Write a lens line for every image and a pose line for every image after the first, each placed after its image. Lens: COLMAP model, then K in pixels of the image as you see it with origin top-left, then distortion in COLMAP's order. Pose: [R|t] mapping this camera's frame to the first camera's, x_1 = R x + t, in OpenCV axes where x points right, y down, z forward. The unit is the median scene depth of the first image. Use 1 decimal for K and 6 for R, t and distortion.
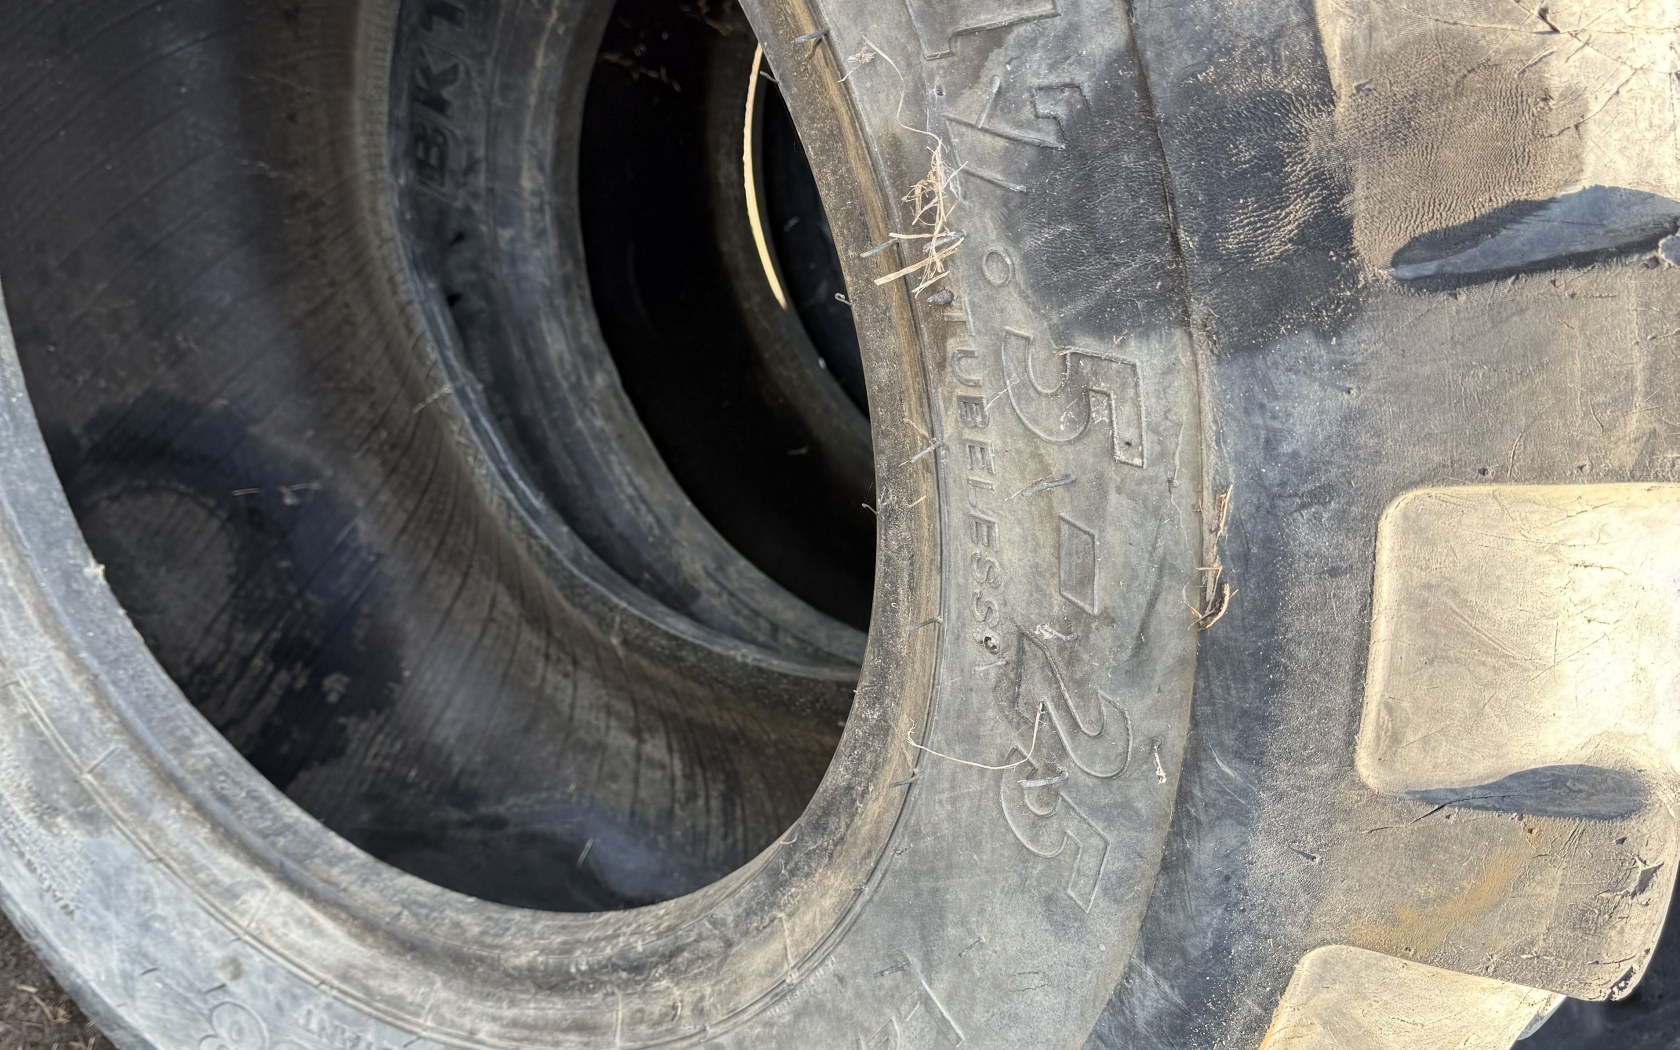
lens RADIAL K [[1638.5, 0, 844.0], [0, 1638.5, 544.0], [0, 0, 1]] dist [0.209161, -0.507670]
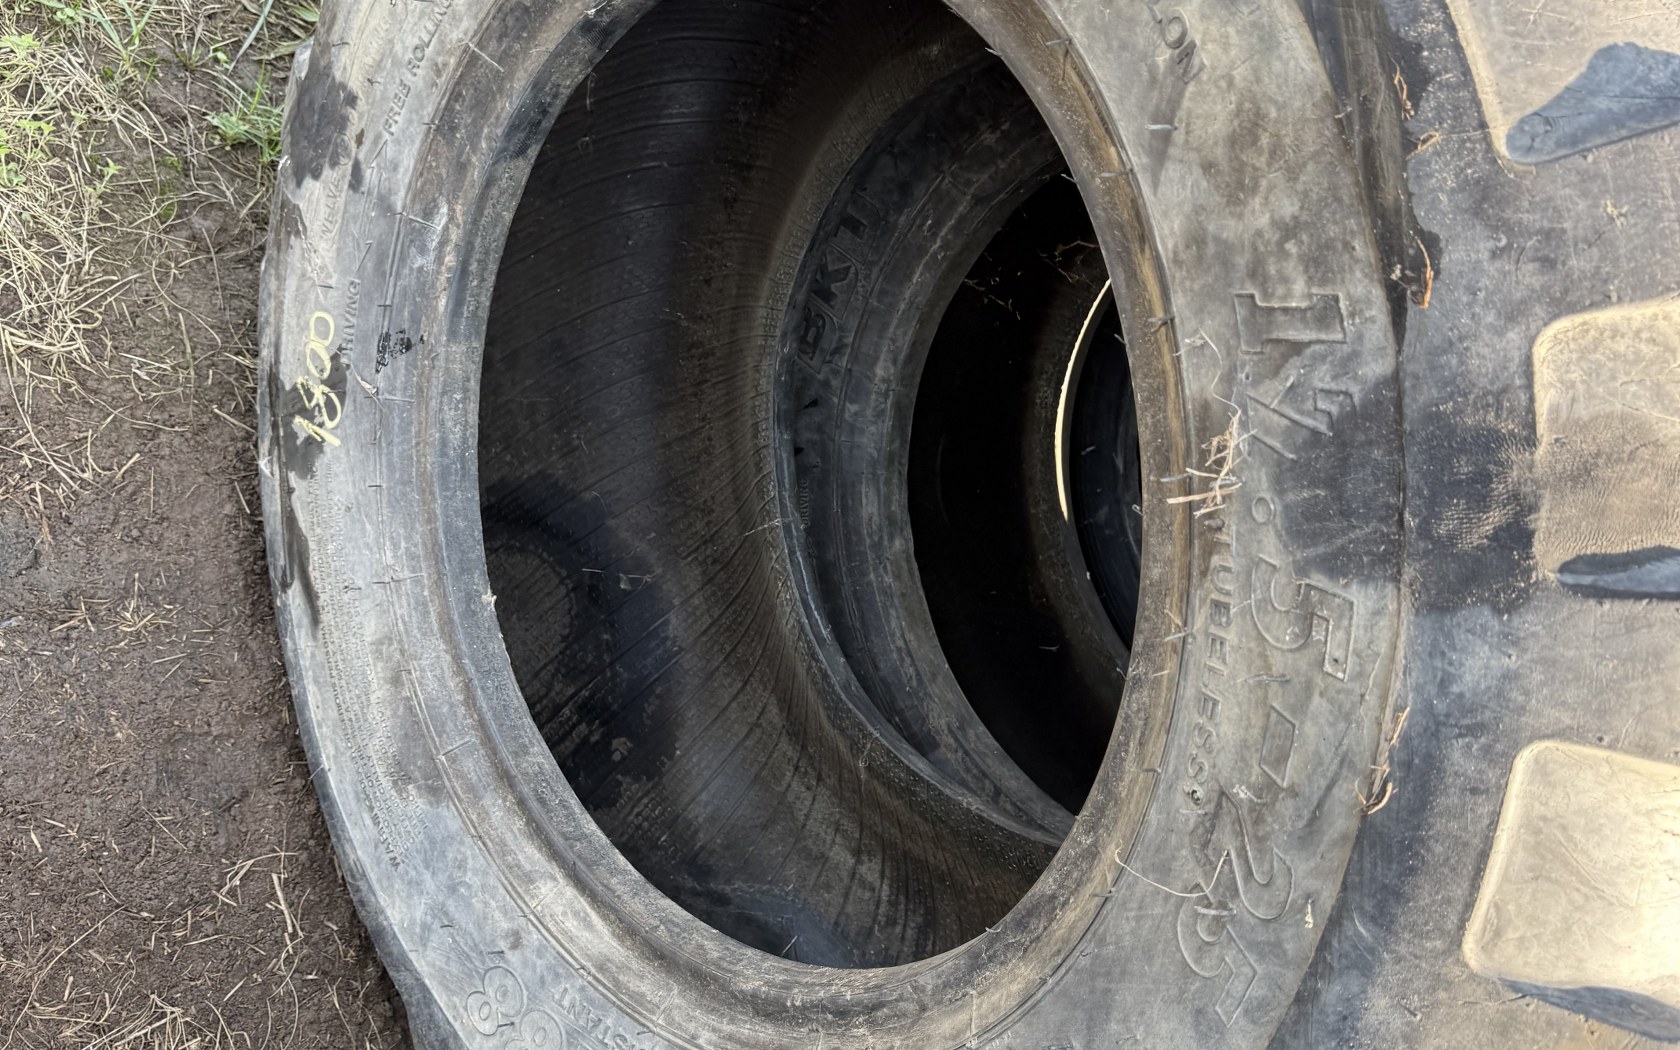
lens RADIAL K [[1638.5, 0, 844.0], [0, 1638.5, 544.0], [0, 0, 1]] dist [0.209161, -0.507670]
pose [[0.962879, 0.222167, -0.153317, -0.016567], [-0.239513, 0.965124, -0.105686, 0.063090], [0.124489, 0.138484, 0.982509, -0.273294]]
